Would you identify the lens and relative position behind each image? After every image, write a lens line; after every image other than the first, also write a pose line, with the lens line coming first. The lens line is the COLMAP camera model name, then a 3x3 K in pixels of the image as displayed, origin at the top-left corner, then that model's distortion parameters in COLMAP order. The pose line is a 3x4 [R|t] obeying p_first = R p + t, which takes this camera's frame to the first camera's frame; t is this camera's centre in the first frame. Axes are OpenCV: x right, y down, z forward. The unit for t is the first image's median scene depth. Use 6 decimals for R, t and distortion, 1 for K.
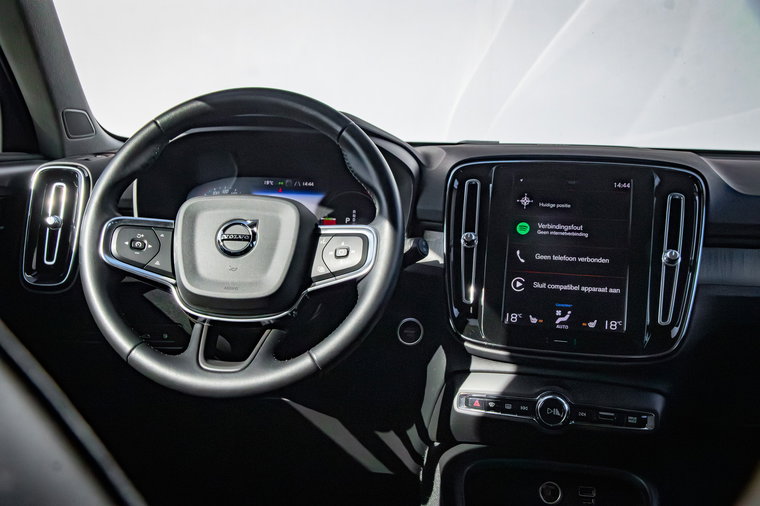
lens RADIAL K [[988.9, 0, 364.8], [0, 988.9, 245.9], [0, 0, 1]] dist [0.114111, 0.000000]
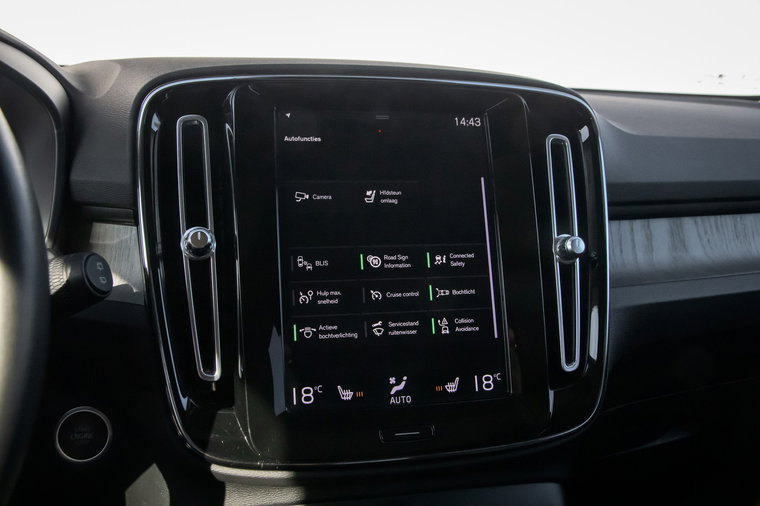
lens RADIAL K [[710.5, 0, 377.9], [0, 710.5, 255.0], [0, 0, 1]] dist [-0.015667, 0.000000]
pose [[0.893619, -0.095160, 0.438622, 0.033054], [0.055844, 0.993245, 0.101713, -0.030007], [-0.445338, -0.066399, 0.892897, 0.661061]]
